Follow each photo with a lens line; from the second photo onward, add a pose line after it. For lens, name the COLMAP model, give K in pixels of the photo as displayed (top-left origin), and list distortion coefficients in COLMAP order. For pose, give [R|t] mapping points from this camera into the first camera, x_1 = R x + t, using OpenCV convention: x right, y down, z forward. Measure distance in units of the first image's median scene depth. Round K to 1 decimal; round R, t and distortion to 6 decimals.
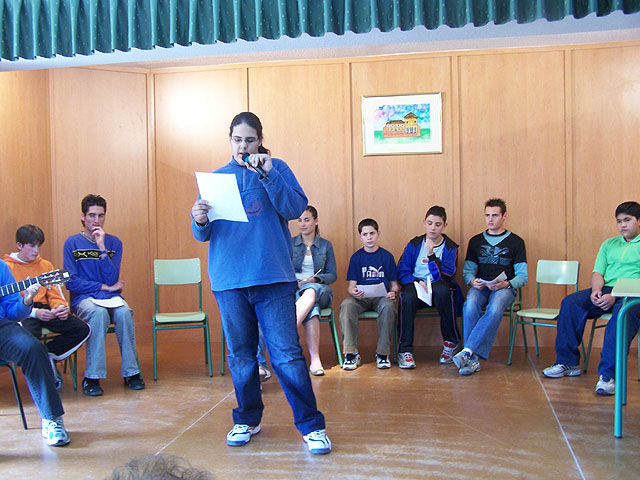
lens RADIAL K [[731.4, 0, 301.3], [0, 731.4, 255.3], [0, 0, 1]] dist [-0.213456, 0.406176]
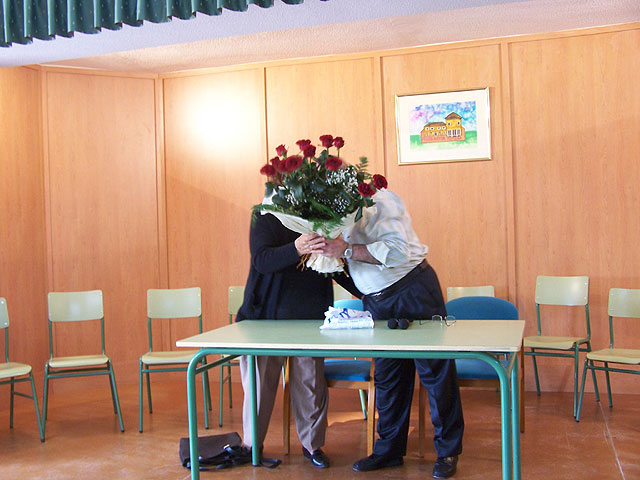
lens RADIAL K [[731.4, 0, 301.3], [0, 731.4, 255.3], [0, 0, 1]] dist [-0.213456, 0.406176]
pose [[0.993748, -0.009065, -0.111282, 0.070570], [0.005985, 0.999591, -0.027979, -0.008910], [0.111490, 0.027138, 0.993395, 0.156586]]
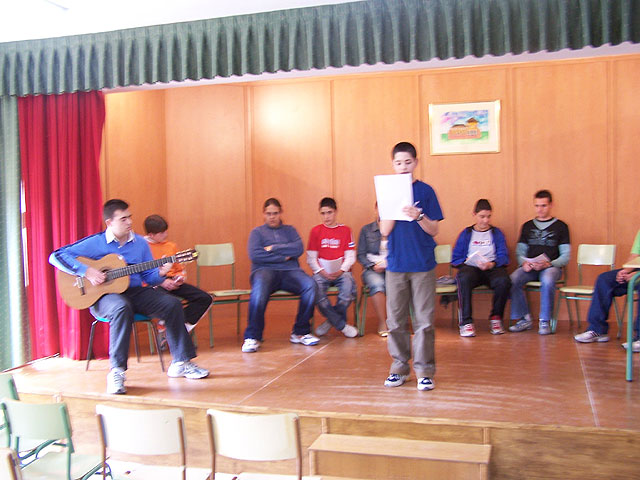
lens RADIAL K [[731.4, 0, 301.3], [0, 731.4, 255.3], [0, 0, 1]] dist [-0.213456, 0.406176]
pose [[0.994450, 0.004832, -0.105098, 0.001434], [-0.004260, 0.999975, 0.005669, 0.018887], [0.105122, -0.005189, 0.994446, -0.186302]]
